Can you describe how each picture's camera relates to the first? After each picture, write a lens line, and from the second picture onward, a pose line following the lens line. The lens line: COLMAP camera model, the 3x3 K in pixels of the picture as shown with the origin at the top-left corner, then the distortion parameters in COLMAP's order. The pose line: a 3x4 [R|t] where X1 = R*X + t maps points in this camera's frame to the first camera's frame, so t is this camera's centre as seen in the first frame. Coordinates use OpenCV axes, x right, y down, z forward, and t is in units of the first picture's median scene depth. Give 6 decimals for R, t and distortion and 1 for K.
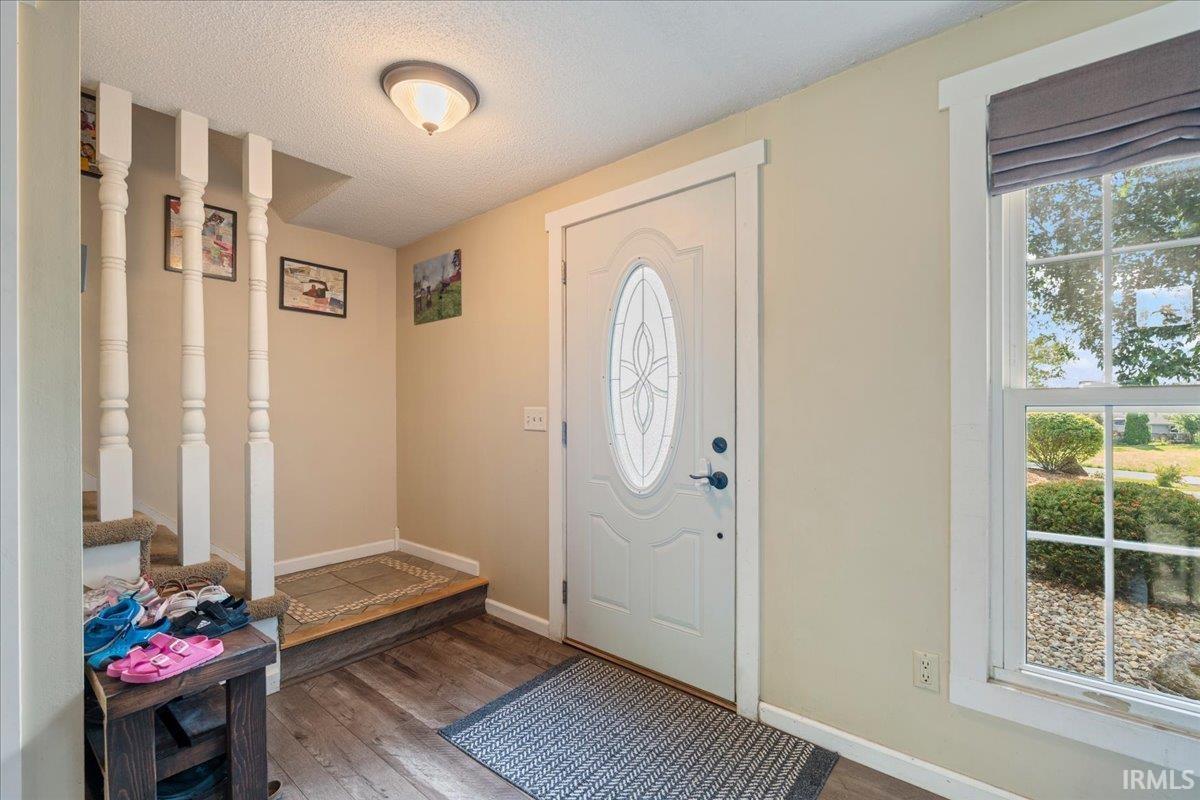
lens RADIAL K [[528.7, 0, 604.2], [0, 528.7, 410.7], [0, 0, 1]] dist [0.001500, 0.000292]
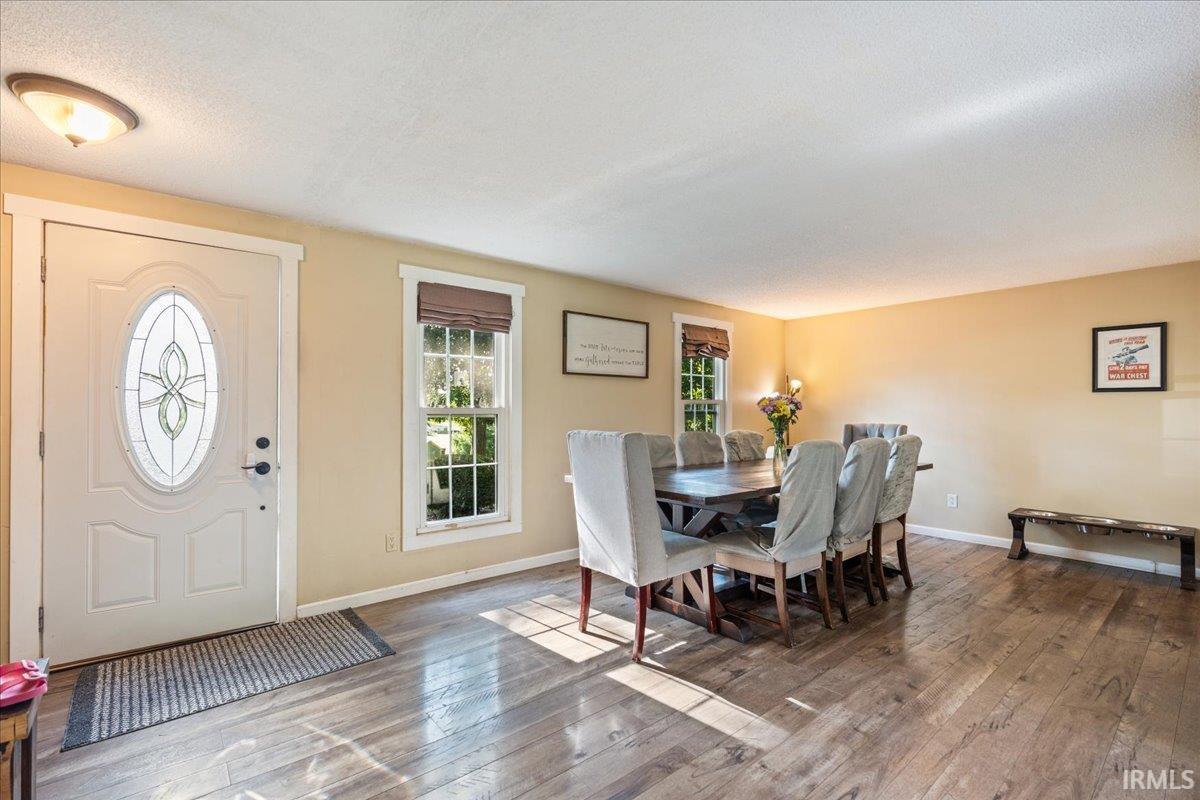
lens RADIAL K [[528.7, 0, 606.2], [0, 528.7, 405.6], [0, 0, 1]] dist [0.001500, 0.000292]
pose [[0.170230, 0.011903, 0.985332, -0.897662], [0.000503, 0.999926, -0.012166, -0.015233], [-0.985404, 0.002567, 0.170211, -0.127132]]
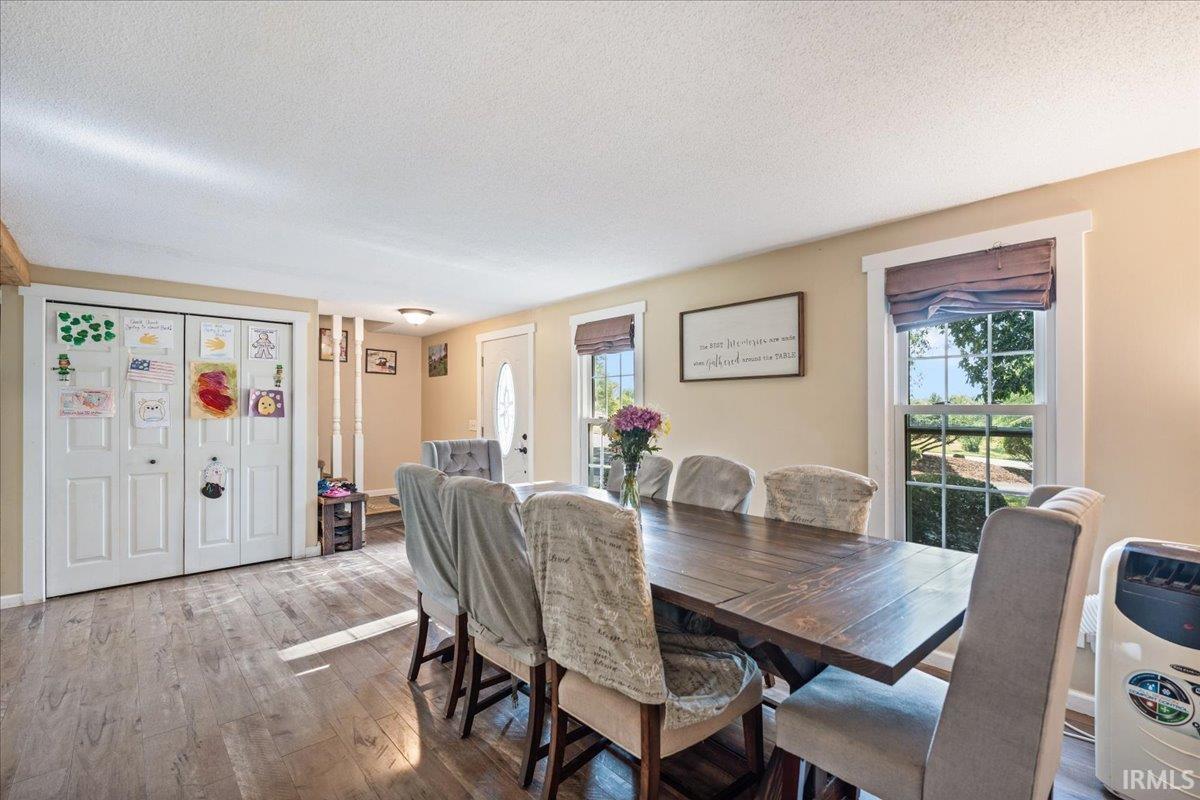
lens RADIAL K [[528.7, 0, 596.4], [0, 528.7, 405.7], [0, 0, 1]] dist [0.001500, 0.000292]
pose [[0.991096, 0.000111, -0.133151, 0.801048], [-0.001429, 0.999951, -0.009804, -0.055739], [0.133143, 0.009907, 0.991047, -1.334179]]
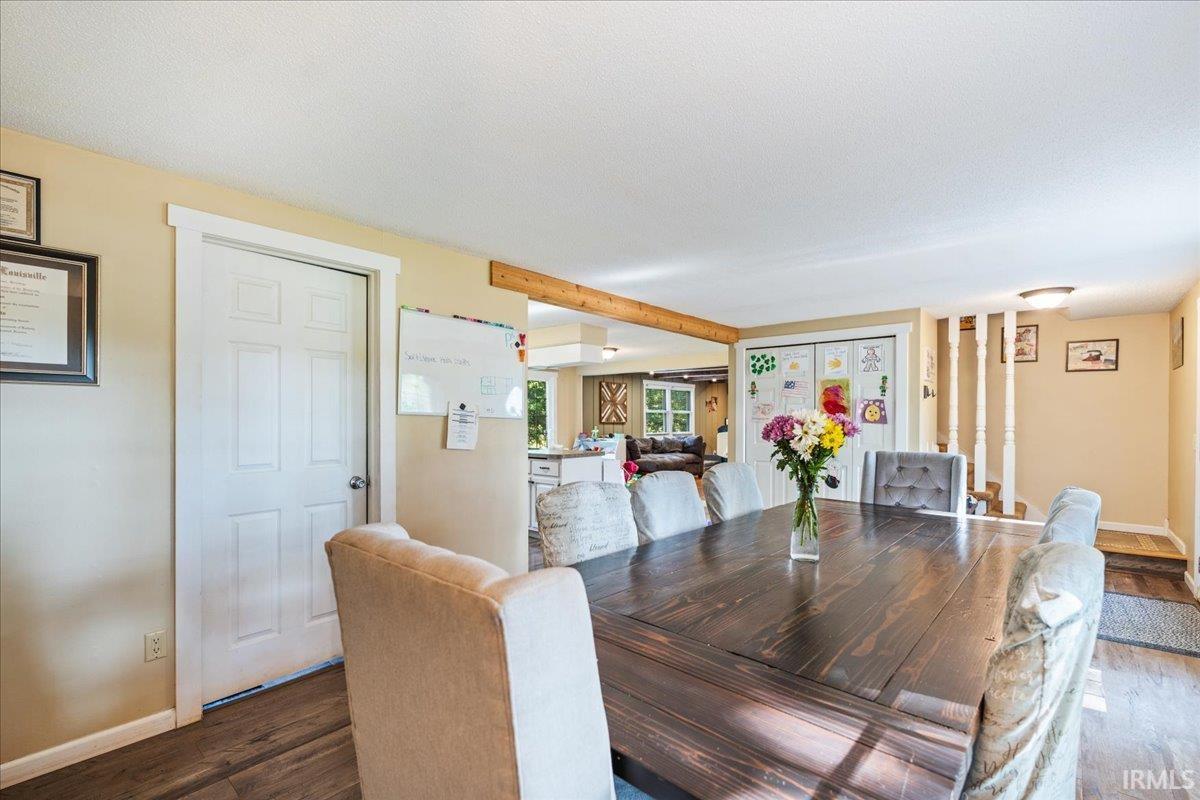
lens RADIAL K [[528.7, 0, 607.3], [0, 528.7, 410.5], [0, 0, 1]] dist [0.001500, 0.000292]
pose [[0.007226, -0.008851, -0.999935, 1.496143], [-0.004438, 0.999951, -0.008884, -0.060518], [0.999964, 0.004502, 0.007186, -0.691531]]
